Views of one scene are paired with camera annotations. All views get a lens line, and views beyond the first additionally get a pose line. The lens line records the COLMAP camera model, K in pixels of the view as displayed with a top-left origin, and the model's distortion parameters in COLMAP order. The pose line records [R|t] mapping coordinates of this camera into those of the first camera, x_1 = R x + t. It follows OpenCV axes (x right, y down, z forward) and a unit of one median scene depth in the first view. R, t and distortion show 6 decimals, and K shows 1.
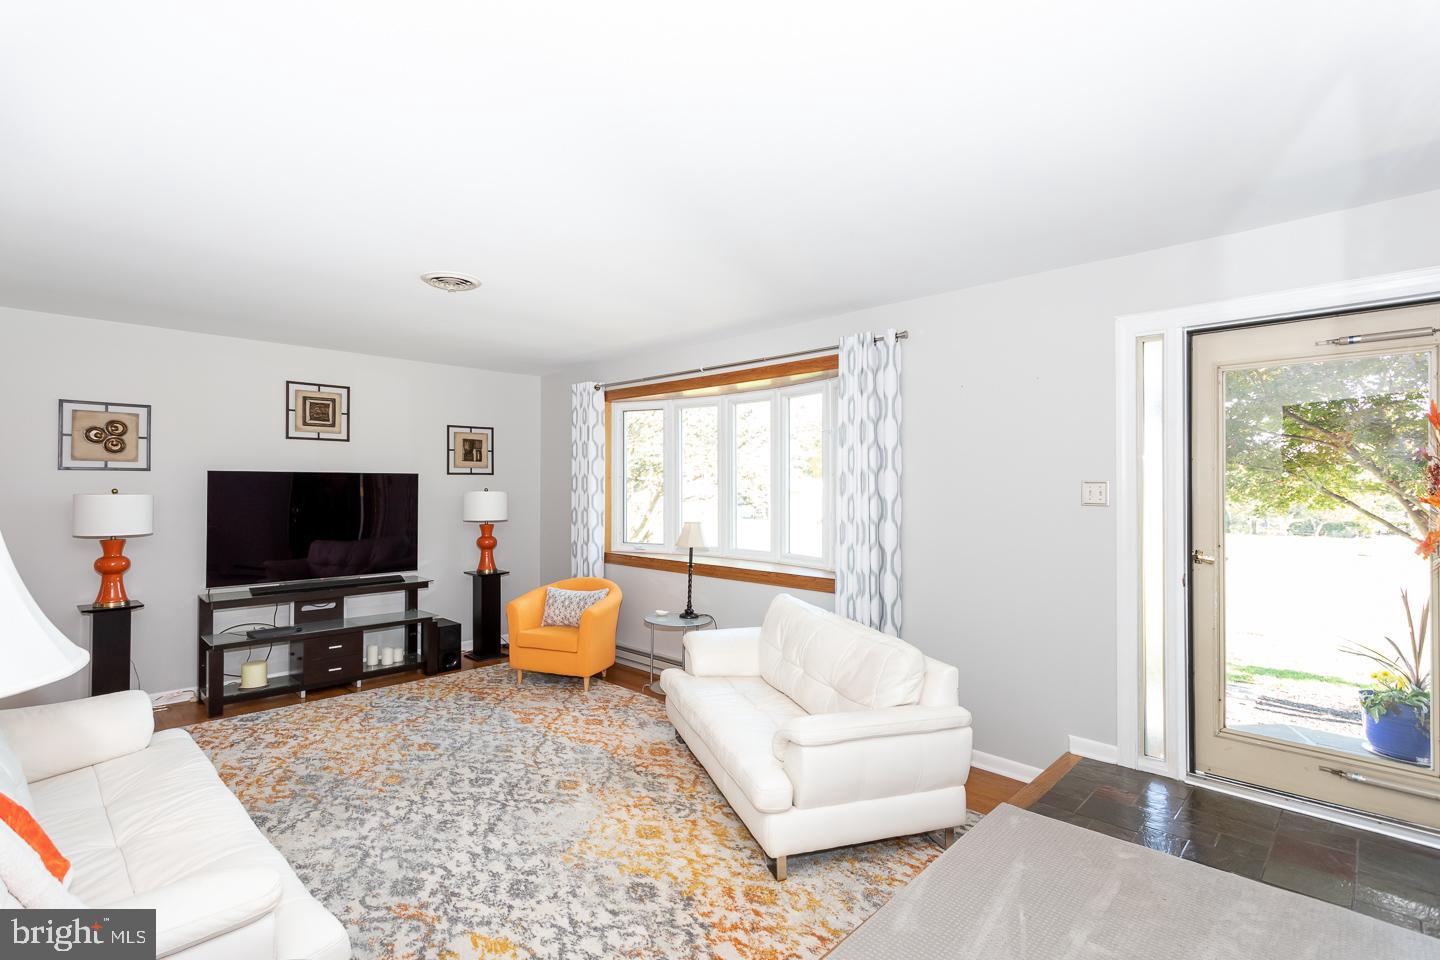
lens RADIAL K [[678.9, 0, 717.6], [0, 678.9, 479.7], [0, 0, 1]] dist [0.013340, -0.000179]
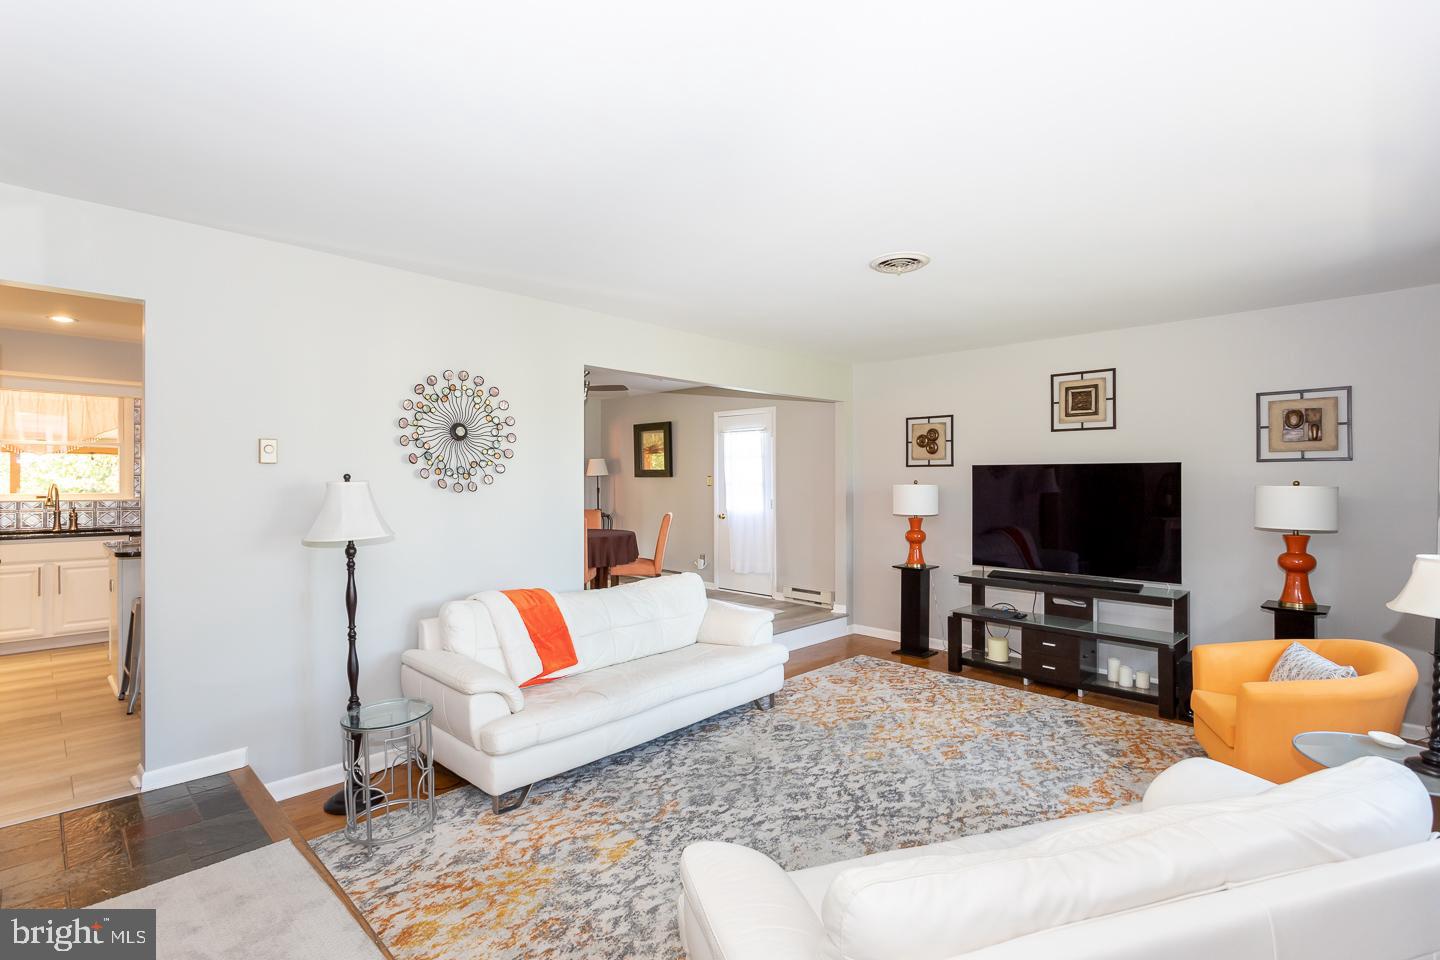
lens RADIAL K [[678.9, 0, 717.6], [0, 678.9, 479.7], [0, 0, 1]] dist [0.013340, -0.000179]
pose [[0.007263, 0.002735, -0.999970, 0.434564], [0.011635, 0.999928, 0.002820, 0.003313], [0.999906, -0.011656, 0.007231, 0.564835]]
